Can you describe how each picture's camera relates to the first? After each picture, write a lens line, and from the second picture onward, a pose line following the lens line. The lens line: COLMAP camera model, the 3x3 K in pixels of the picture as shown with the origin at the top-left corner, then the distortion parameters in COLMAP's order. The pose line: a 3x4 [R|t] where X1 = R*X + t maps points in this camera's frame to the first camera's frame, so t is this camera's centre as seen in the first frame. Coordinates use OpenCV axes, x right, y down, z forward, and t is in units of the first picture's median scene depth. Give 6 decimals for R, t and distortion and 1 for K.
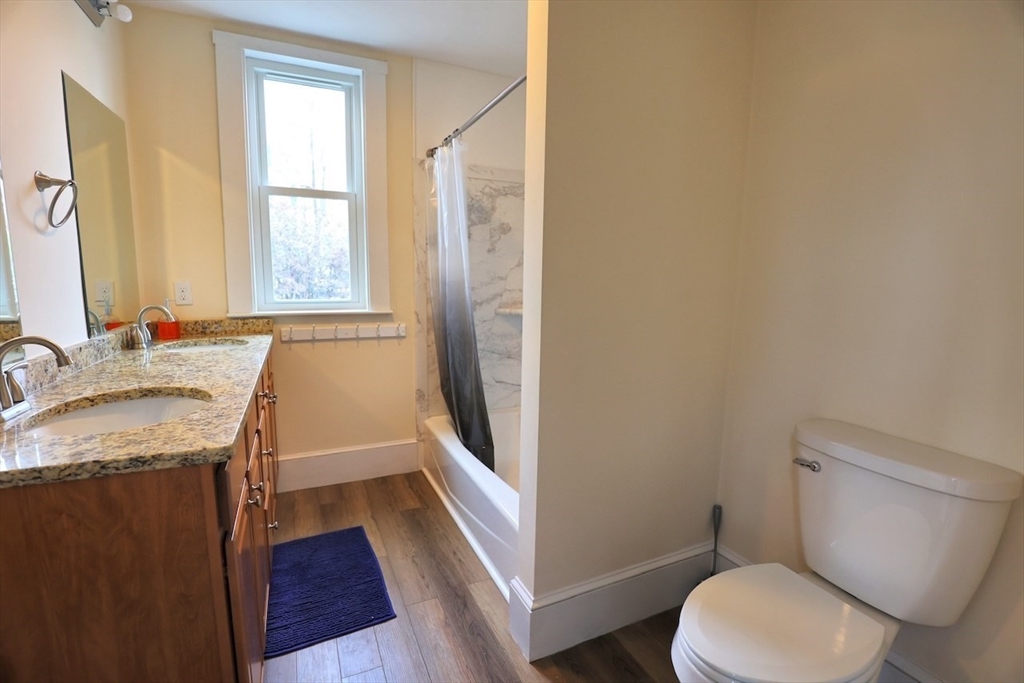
lens RADIAL K [[469.0, 0, 512.3], [0, 469.0, 345.3], [0, 0, 1]] dist [-0.039924, 0.007540]
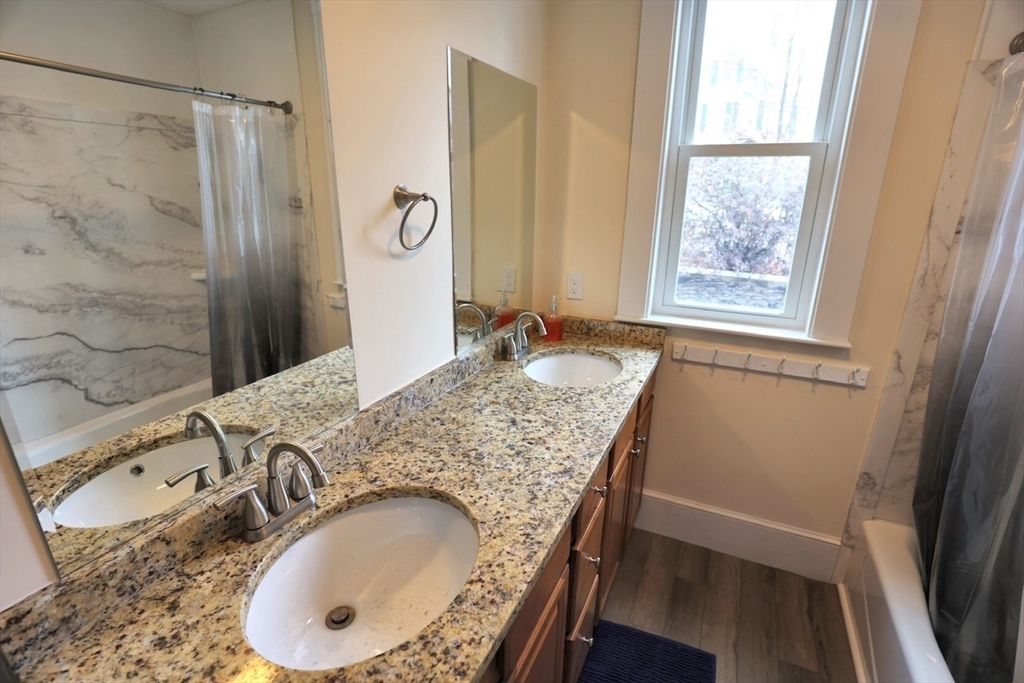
lens RADIAL K [[469.0, 0, 512.3], [0, 469.0, 345.3], [0, 0, 1]] dist [-0.039924, 0.007540]
pose [[0.632715, 0.230632, -0.739243, -0.104446], [-0.110883, 0.971766, 0.208271, -0.162920], [0.766405, -0.049807, 0.640424, 0.317301]]
